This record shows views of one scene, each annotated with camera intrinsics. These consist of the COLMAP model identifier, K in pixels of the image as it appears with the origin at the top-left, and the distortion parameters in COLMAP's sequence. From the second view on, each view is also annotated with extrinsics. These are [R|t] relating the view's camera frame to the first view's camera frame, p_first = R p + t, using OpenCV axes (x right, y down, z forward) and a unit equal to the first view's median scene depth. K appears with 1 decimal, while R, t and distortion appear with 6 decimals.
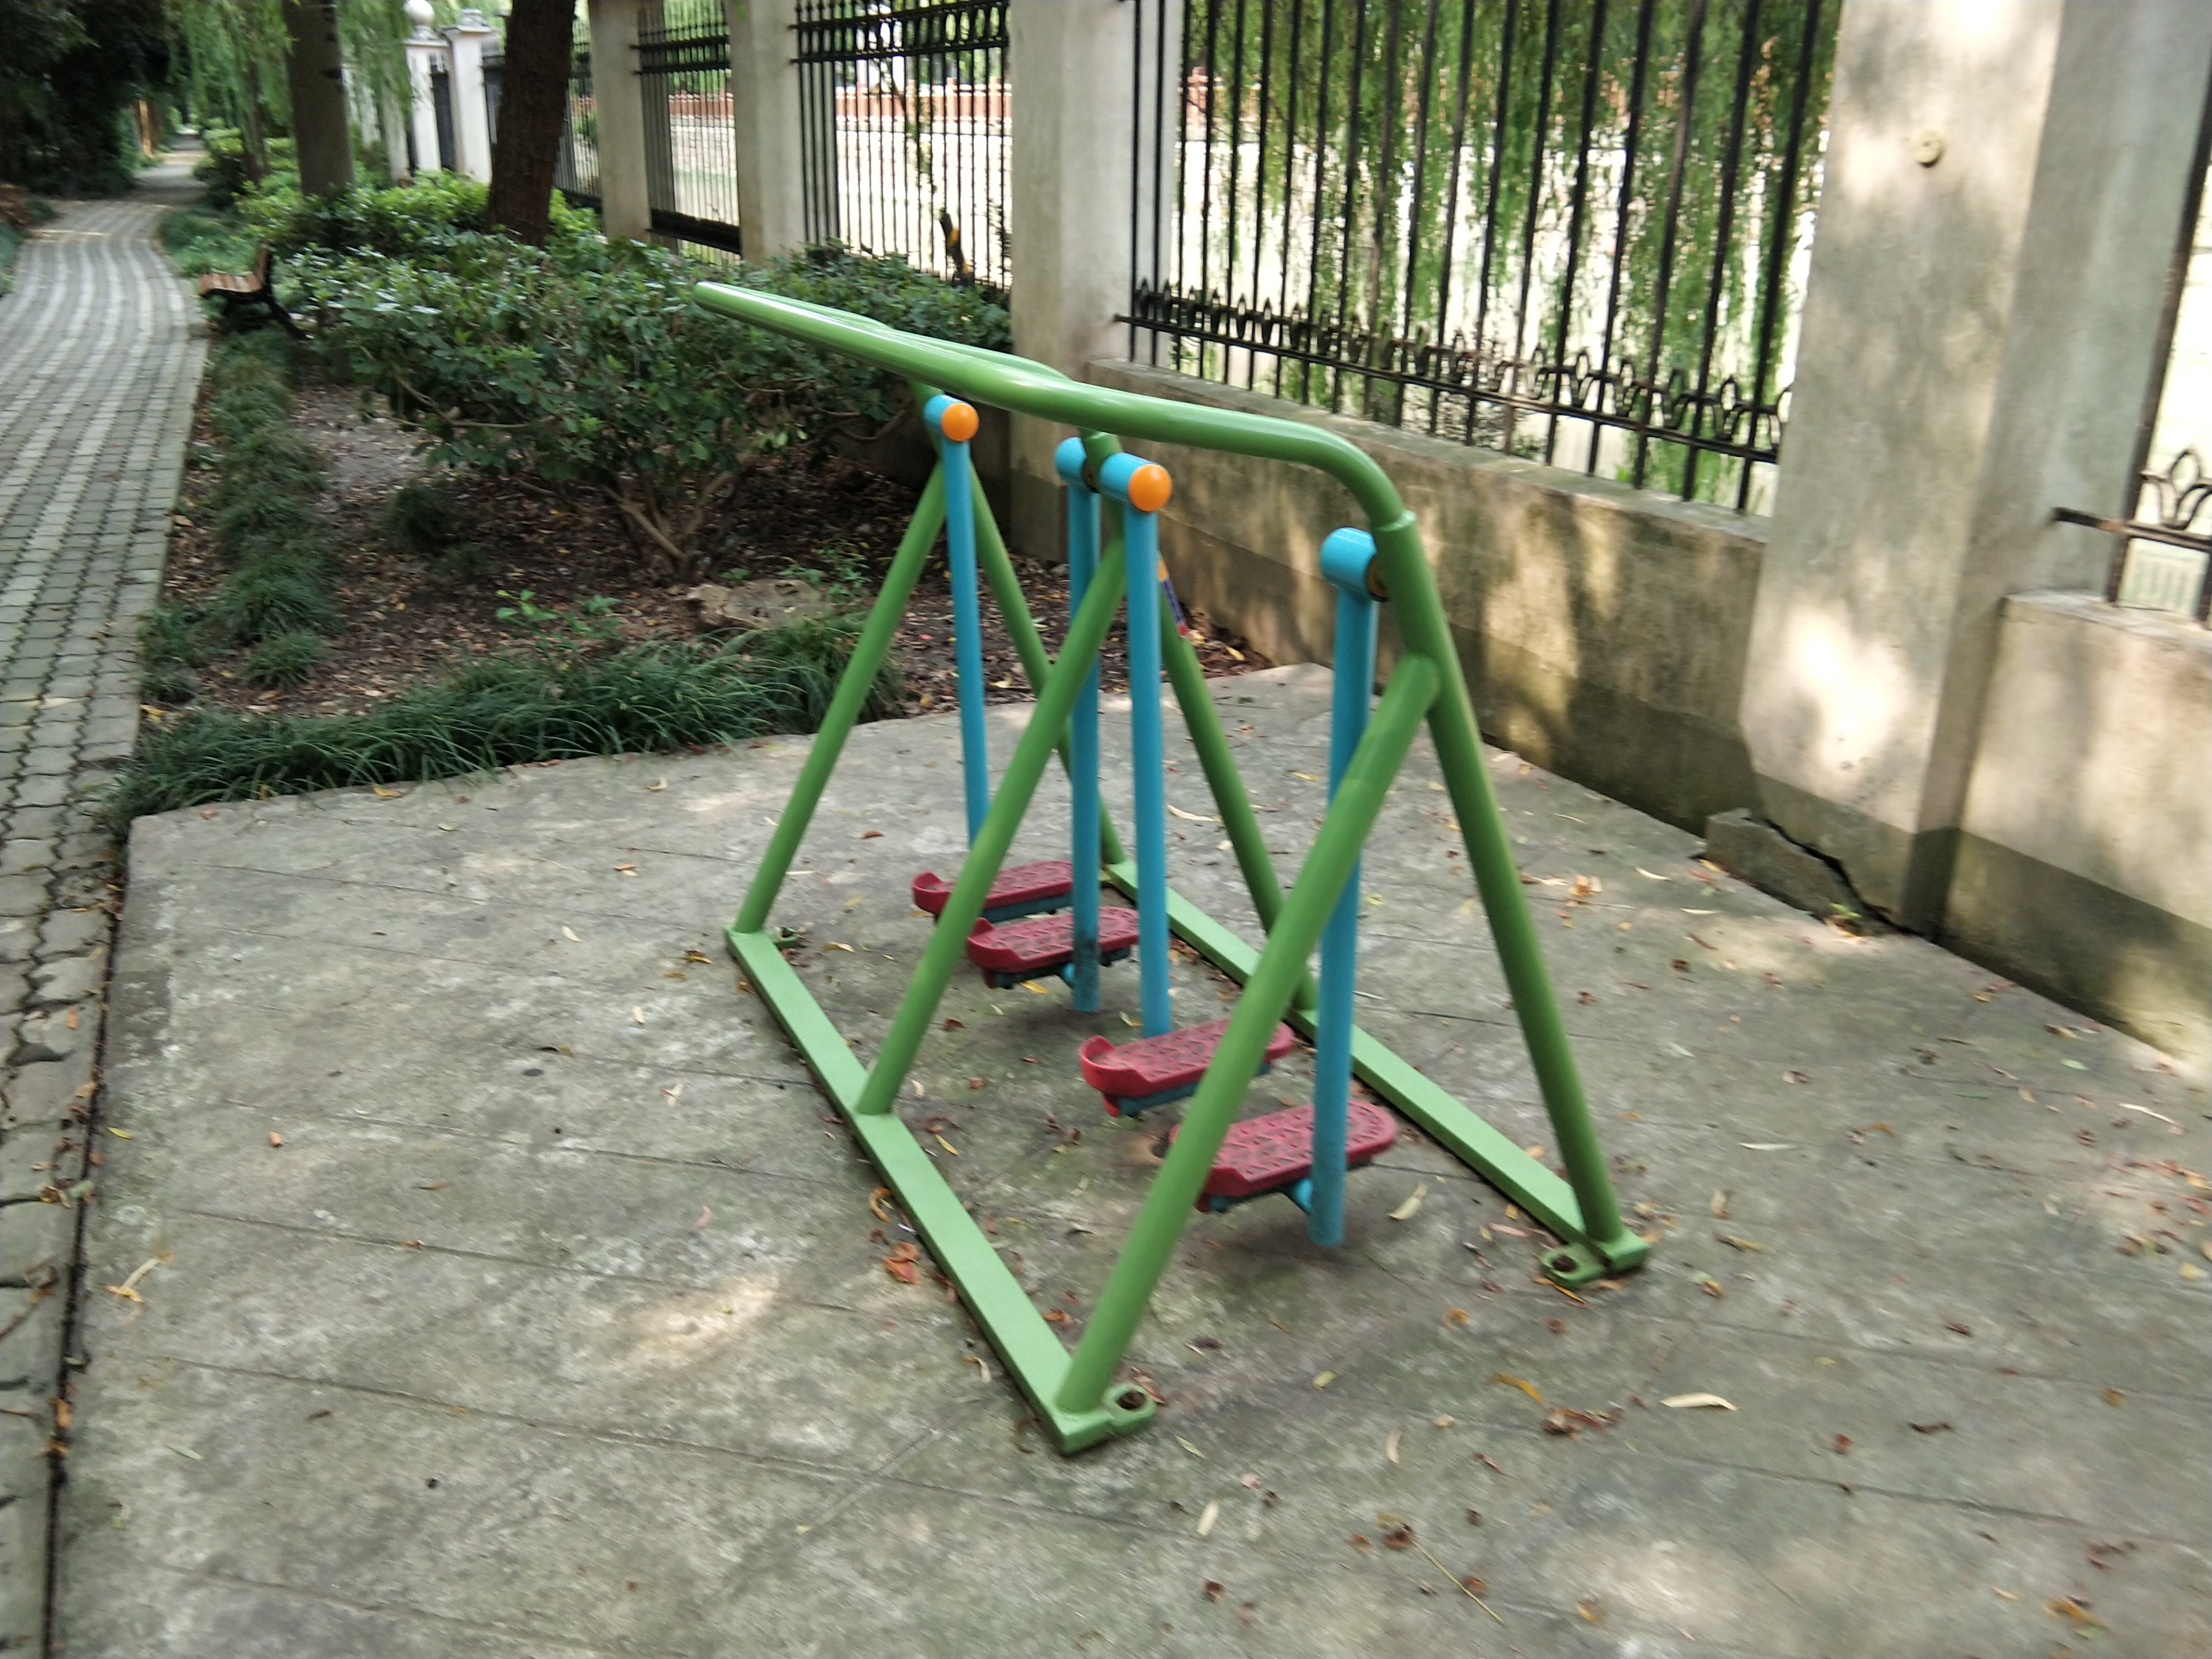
lens RADIAL K [[1792.5, 0, 1122.9], [0, 1792.5, 787.9], [0, 0, 1]] dist [0.089719, -0.123072]
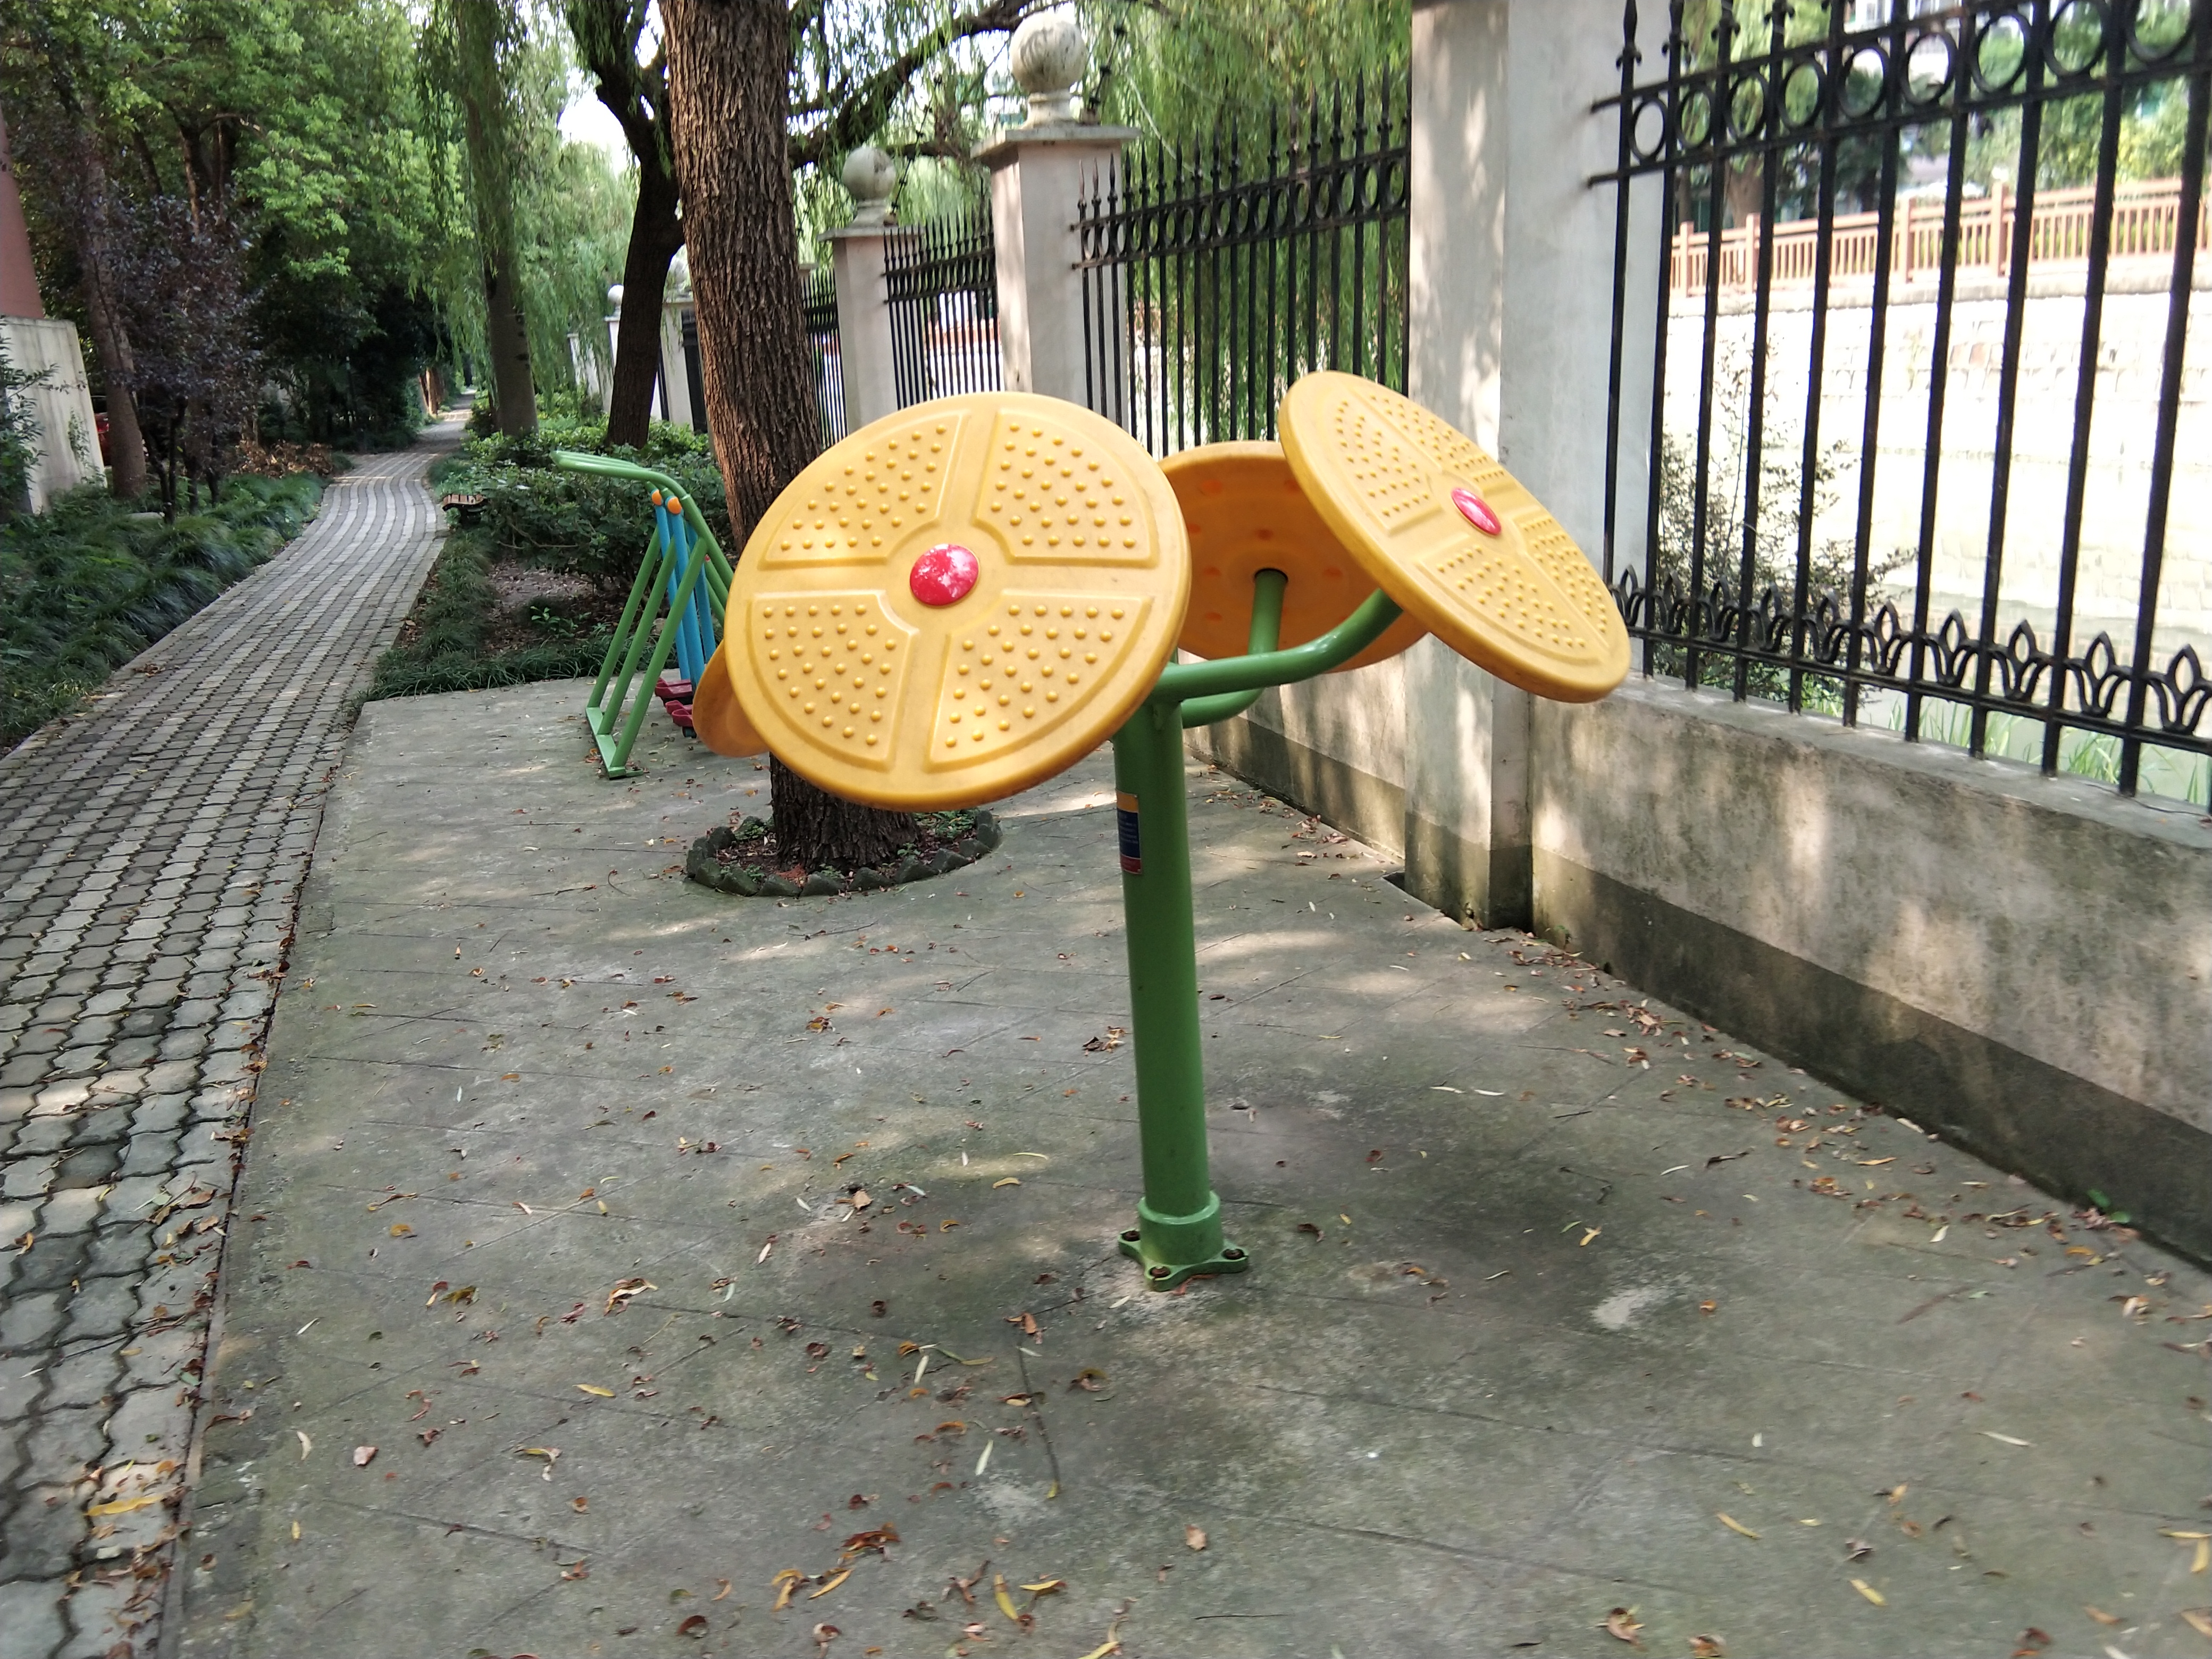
lens RADIAL K [[1792.5, 0, 1124.9], [0, 1792.5, 772.3], [0, 0, 1]] dist [0.089719, -0.123072]
pose [[0.991734, -0.036480, -0.123018, 0.157899], [0.022340, 0.993181, -0.114423, 0.090170], [0.126353, 0.110729, 0.985786, -0.258178]]
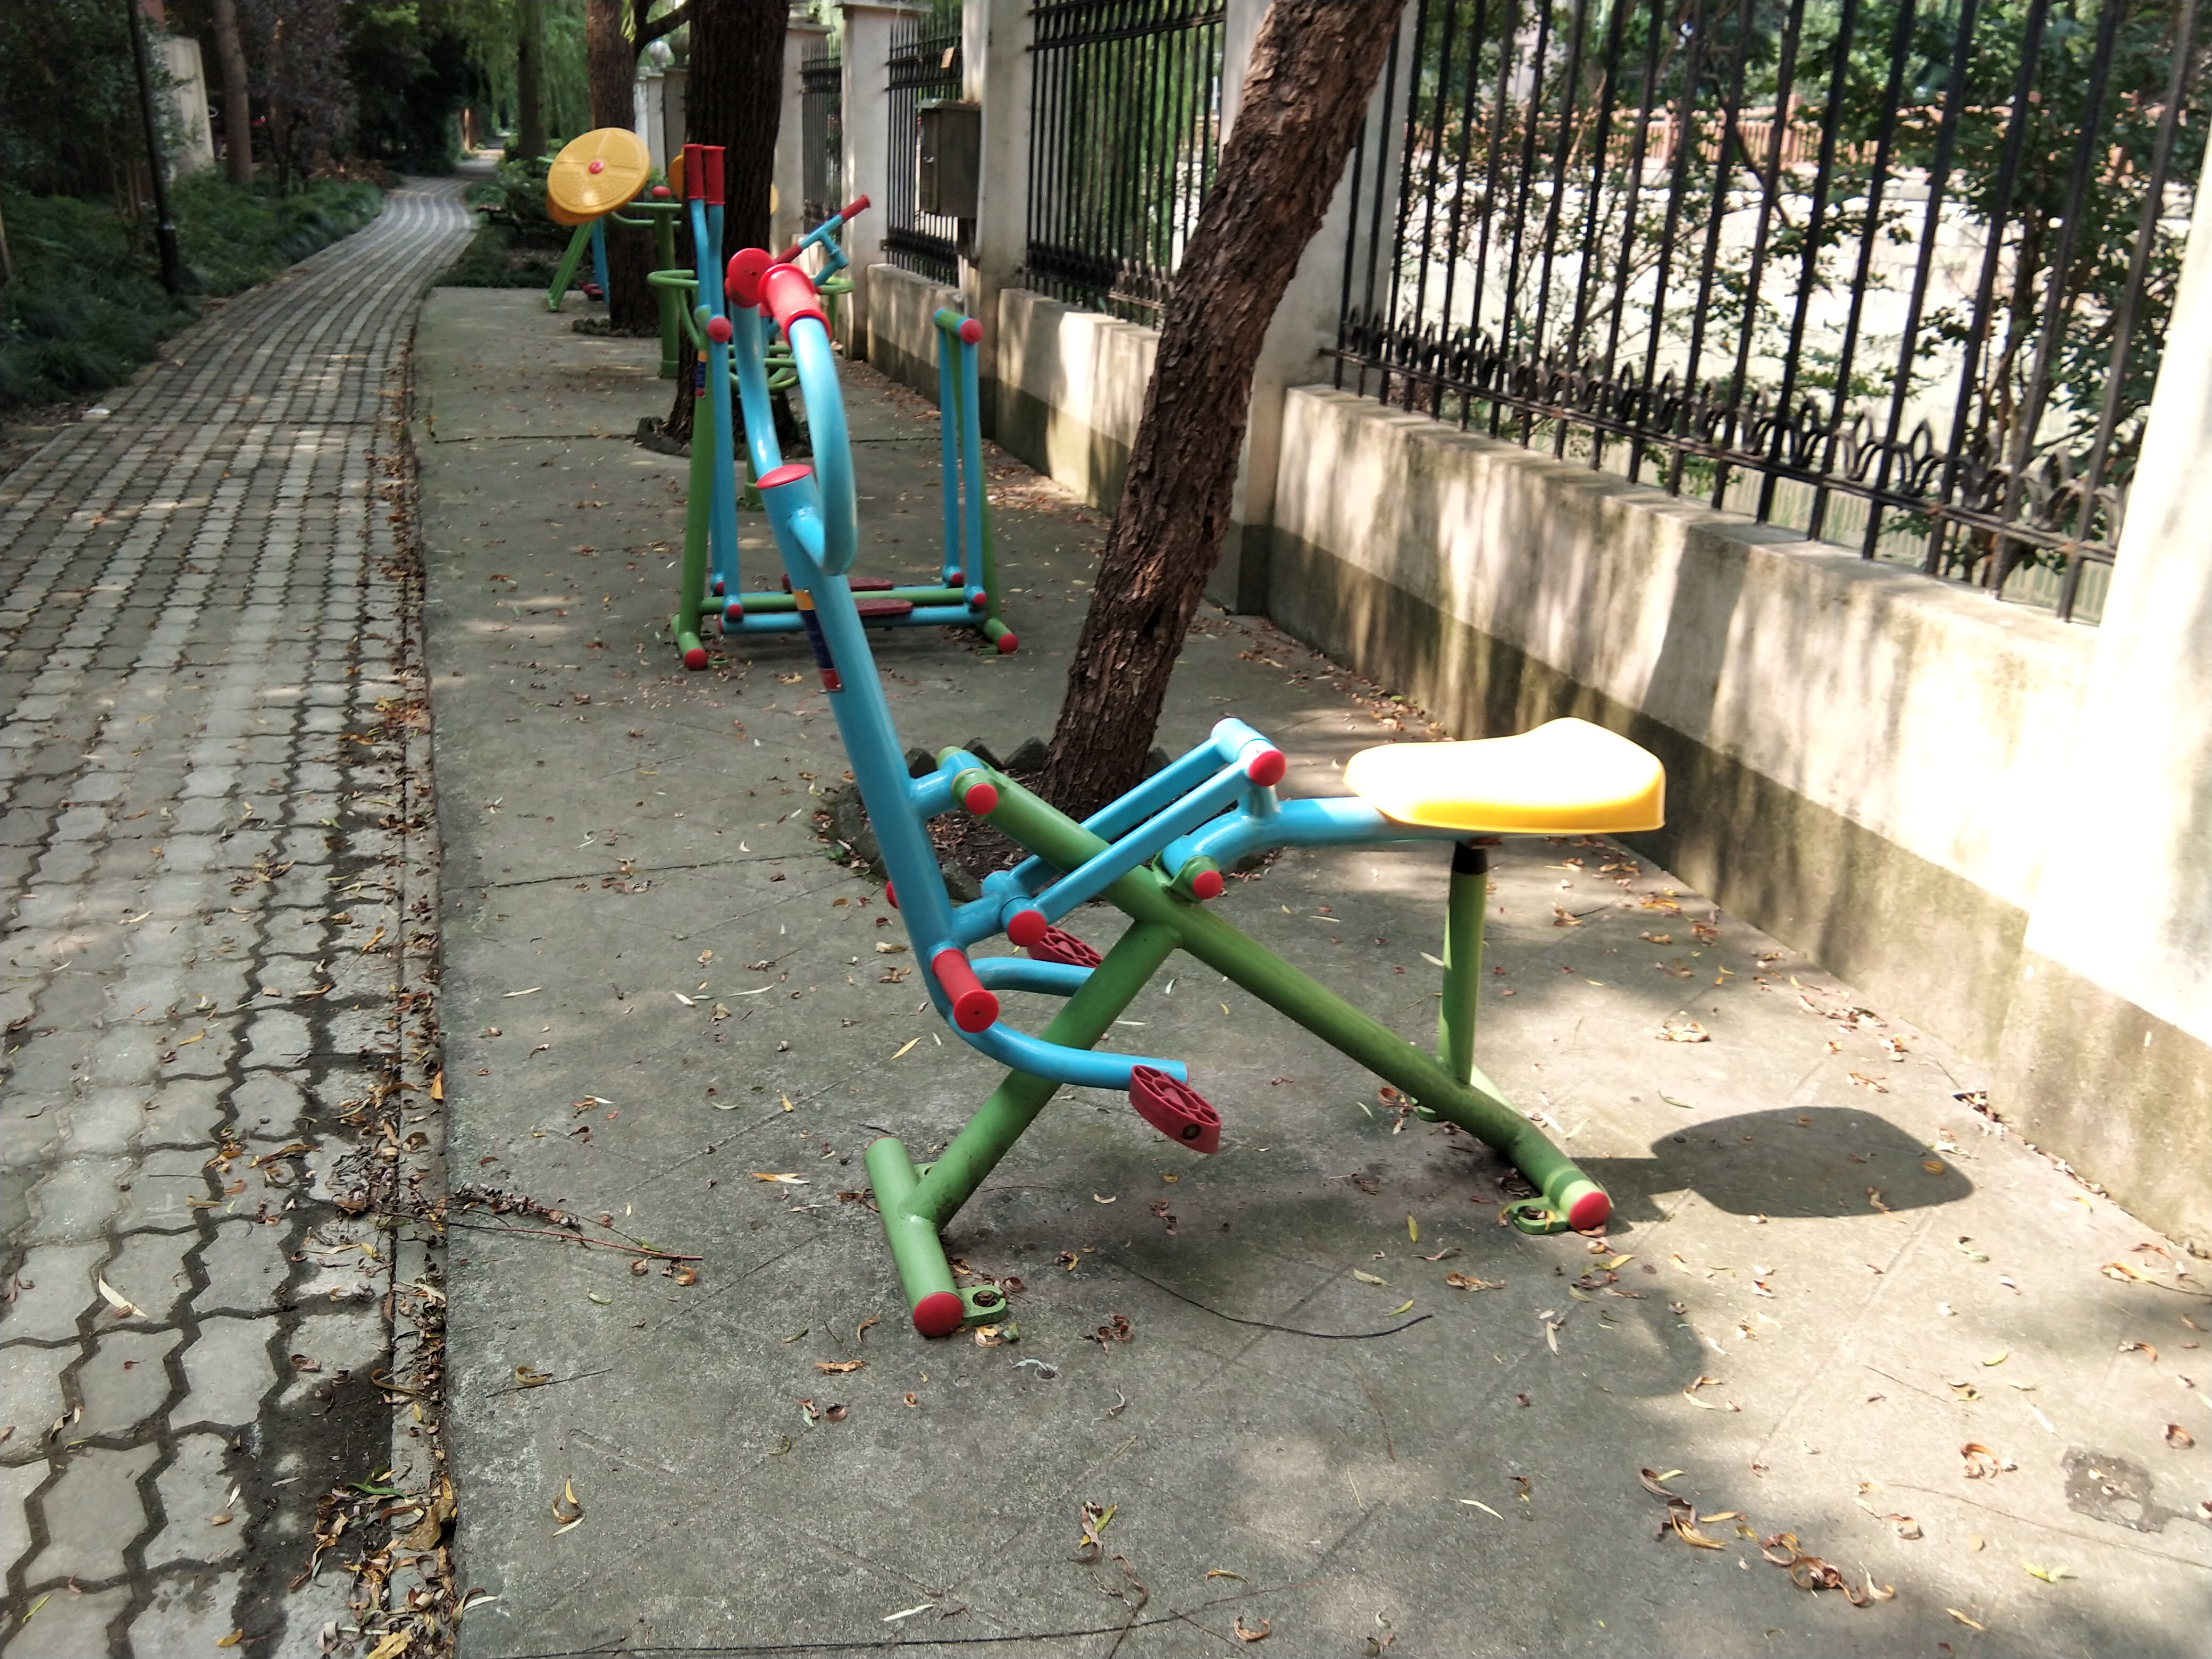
lens RADIAL K [[1792.5, 0, 1117.0], [0, 1792.5, 804.3], [0, 0, 1]] dist [0.089719, -0.123072]
pose [[0.988403, 0.087659, -0.123998, 0.395344], [-0.088932, 0.996026, -0.004758, 0.260094], [0.123088, 0.015731, 0.992271, -0.709832]]
